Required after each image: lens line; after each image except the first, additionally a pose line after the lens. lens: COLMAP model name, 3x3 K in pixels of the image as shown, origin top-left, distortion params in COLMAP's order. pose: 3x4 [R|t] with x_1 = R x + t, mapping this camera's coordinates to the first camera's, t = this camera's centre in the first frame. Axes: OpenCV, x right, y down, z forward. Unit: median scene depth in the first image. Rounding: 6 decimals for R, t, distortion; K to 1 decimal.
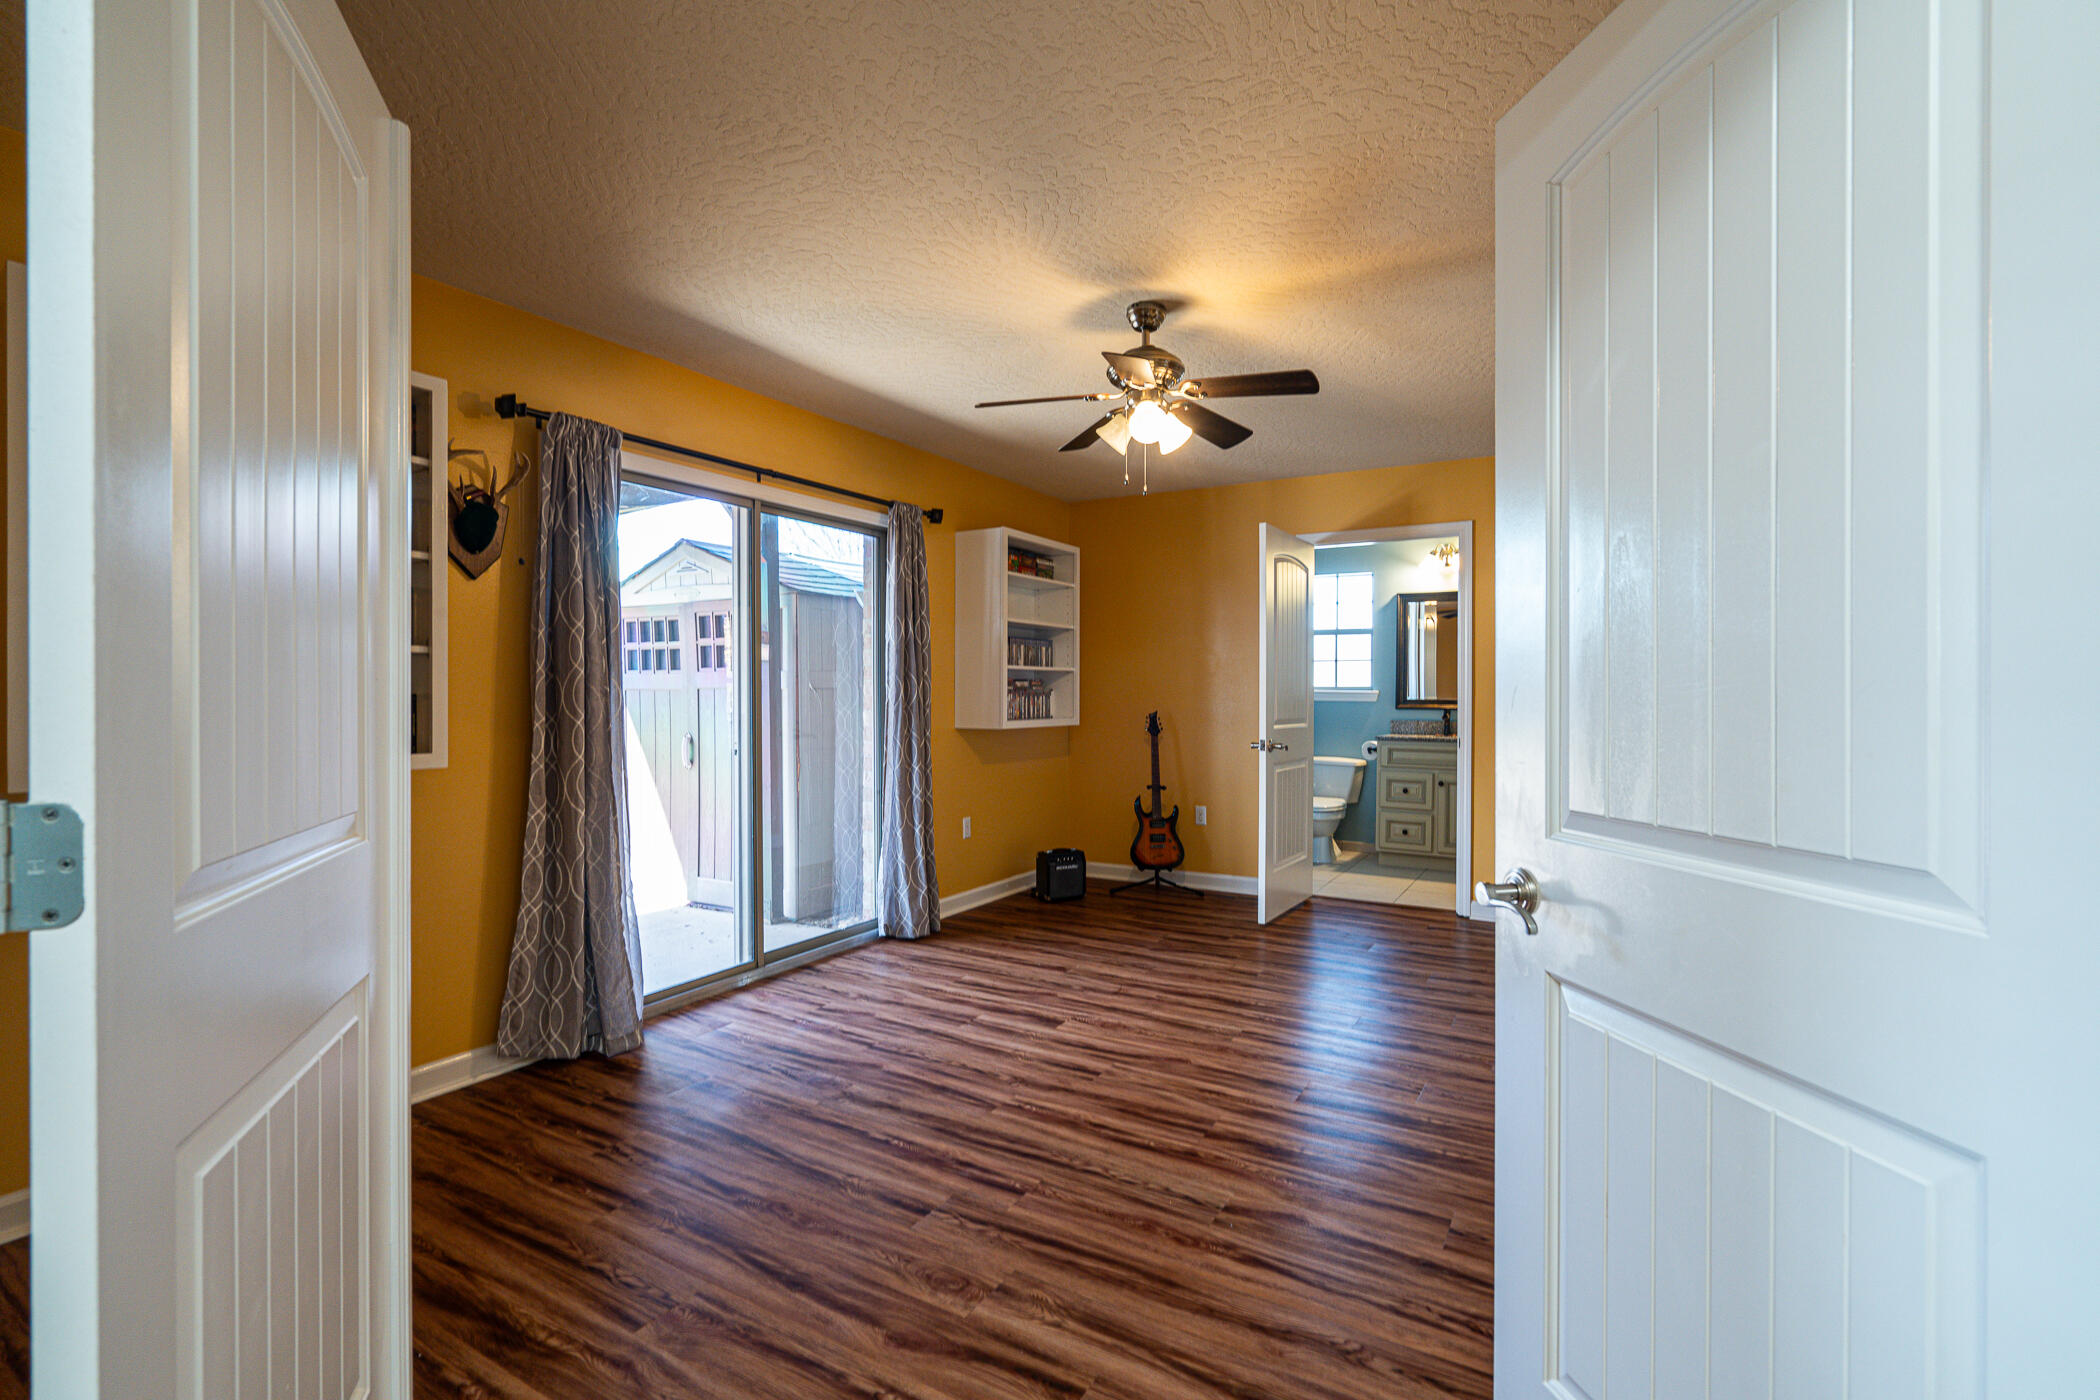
lens RADIAL K [[1024.9, 0, 1050.0], [0, 1024.9, 700.0], [0, 0, 1]] dist [-0.002428, 0.000091]
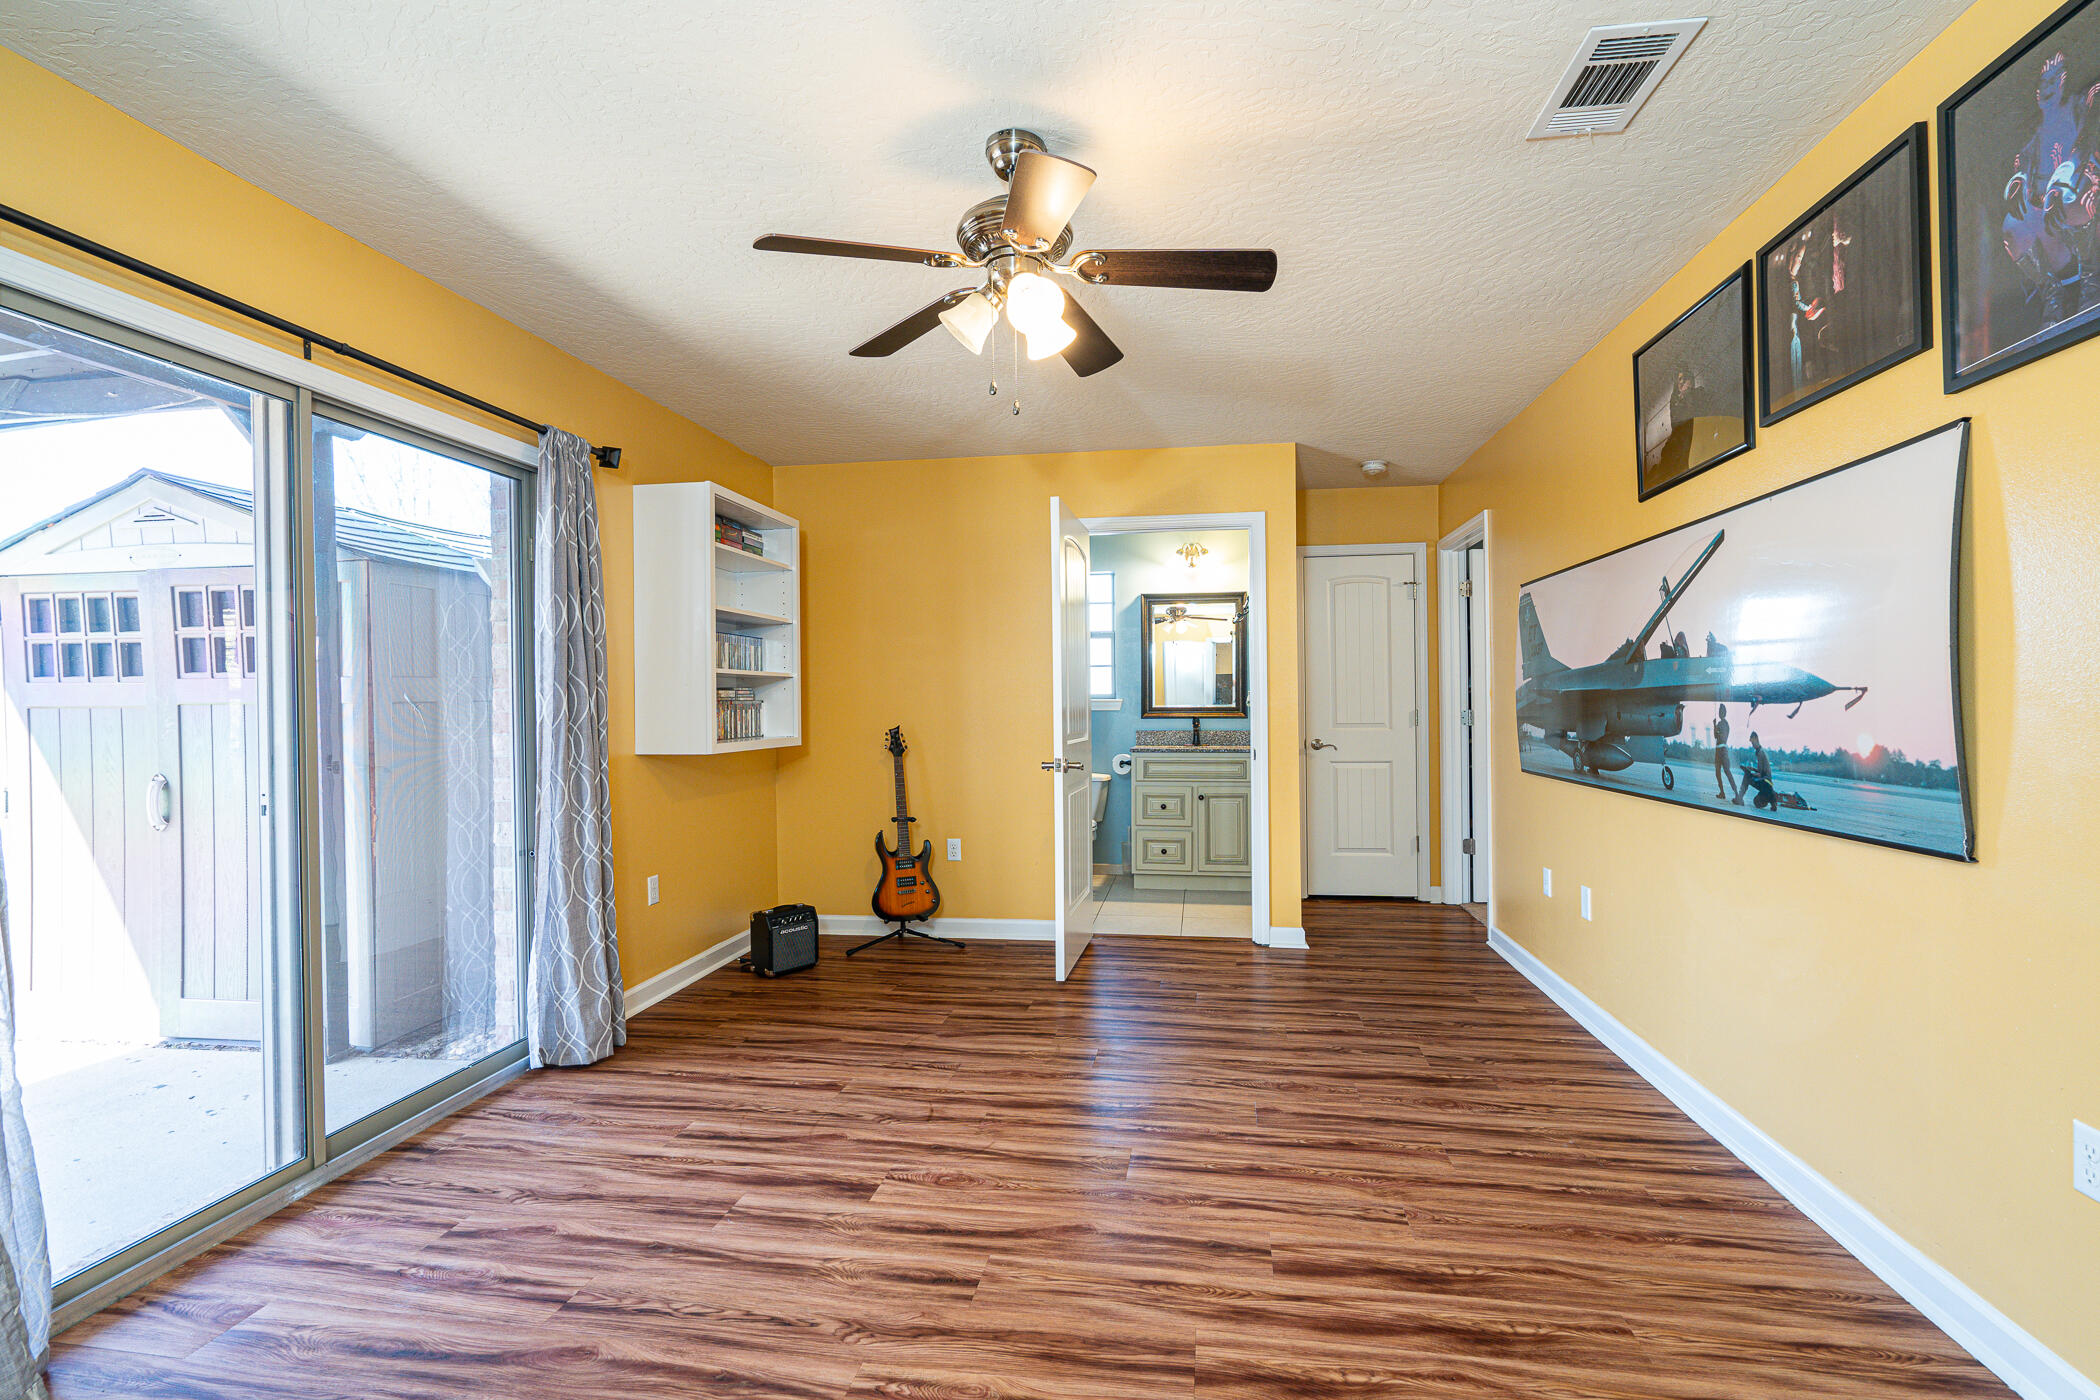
lens RADIAL K [[950.6, 0, 1056.2], [0, 950.6, 704.2], [0, 0, 1]] dist [-0.002130, 0.000942]
pose [[0.914054, -0.010682, 0.405453, -0.125462], [0.013667, 0.999897, -0.004467, -0.001823], [-0.405363, 0.009624, 0.914105, 0.356420]]
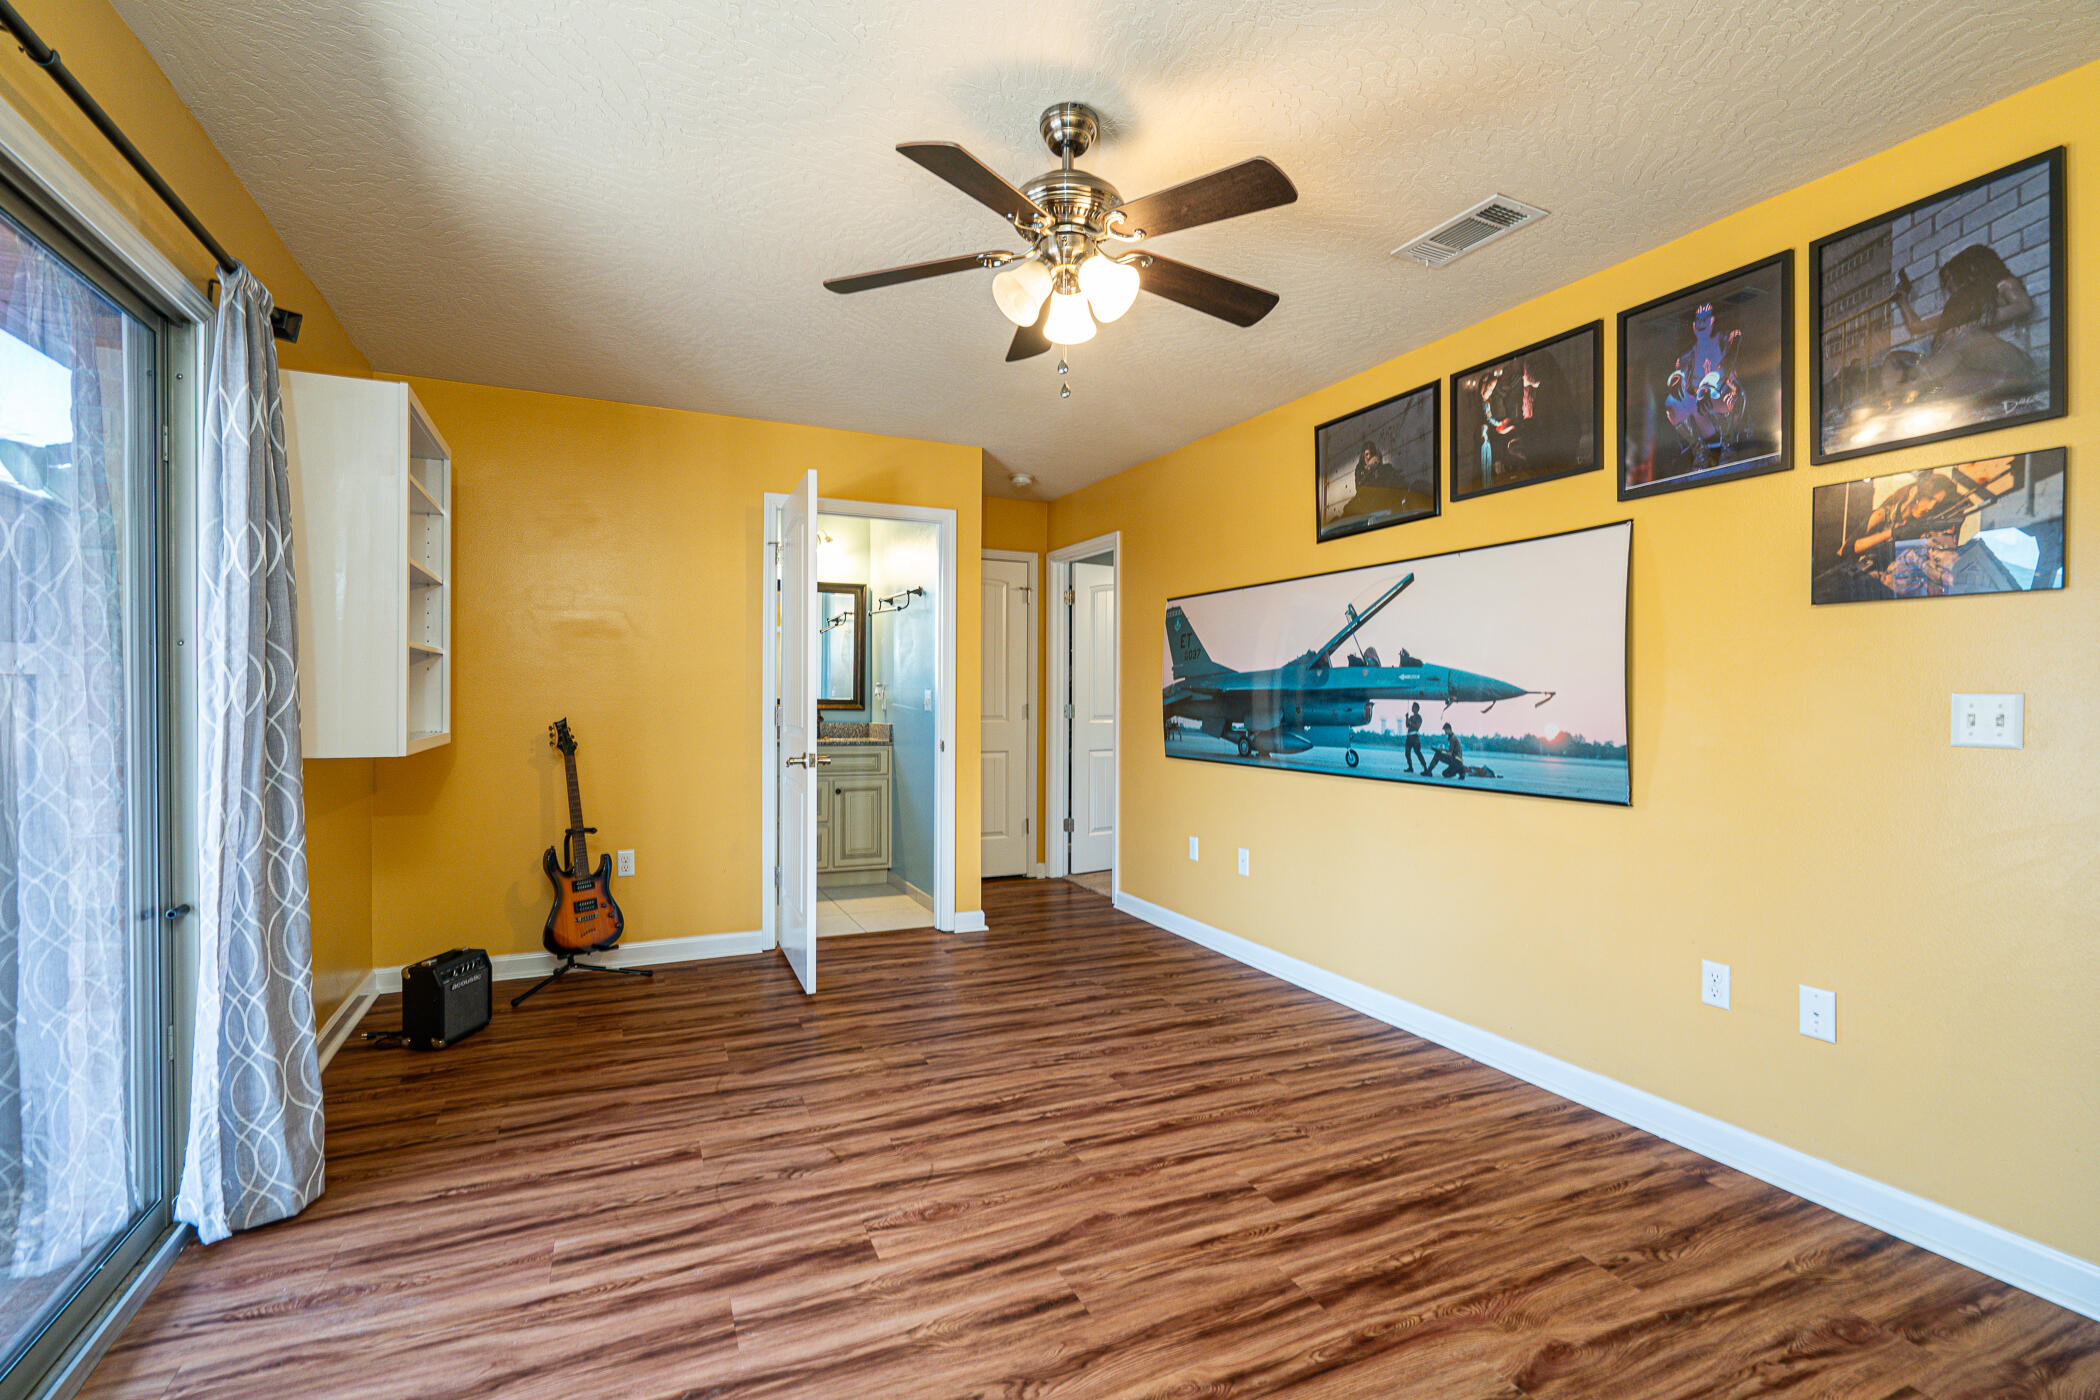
lens RADIAL K [[975.4, 0, 923.1], [0, 975.4, 697.7], [0, 0, 1]] dist [-0.001646, 0.000331]
pose [[0.544720, -0.001071, 0.838617, -0.428797], [0.000528, 0.999999, 0.000934, -0.003700], [-0.838618, -0.000066, 0.544721, 0.637806]]
